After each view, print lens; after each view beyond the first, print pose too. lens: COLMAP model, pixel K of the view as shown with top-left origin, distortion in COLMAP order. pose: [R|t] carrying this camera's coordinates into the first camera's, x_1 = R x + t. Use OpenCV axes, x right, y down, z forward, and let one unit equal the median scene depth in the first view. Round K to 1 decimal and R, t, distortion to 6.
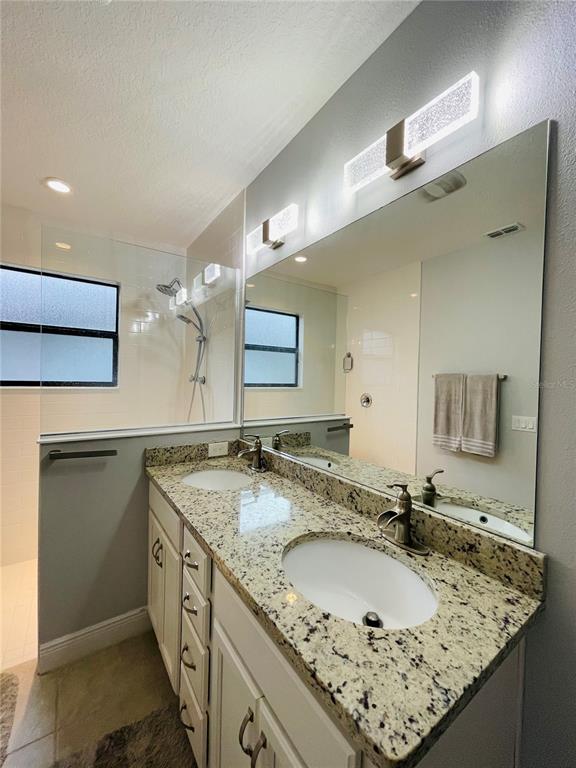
lens RADIAL K [[310.9, 0, 283.7], [0, 310.9, 388.6], [0, 0, 1]] dist [0.001197, 0.000034]
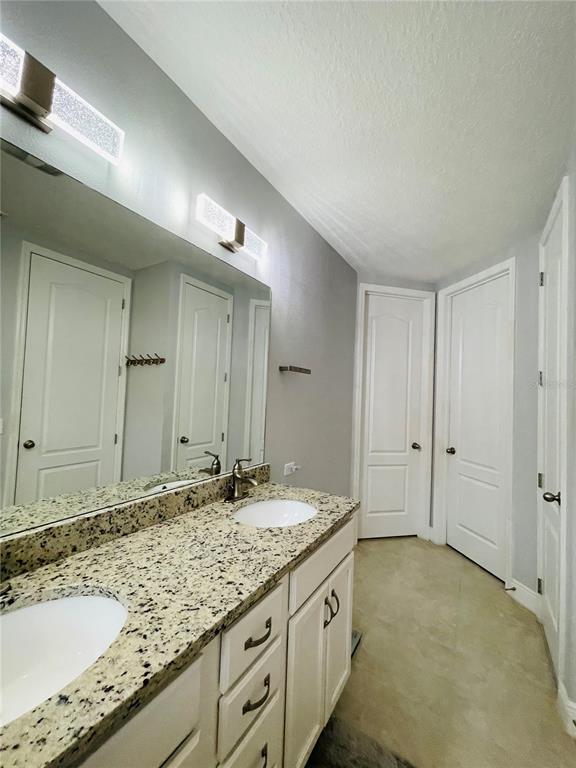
lens RADIAL K [[310.9, 0, 283.6], [0, 310.9, 381.7], [0, 0, 1]] dist [0.001197, 0.000034]
pose [[-0.388040, 0.007459, 0.921612, -0.916906], [-0.009062, 0.999888, -0.011908, -0.054933], [-0.921598, -0.012972, -0.387929, 1.114711]]
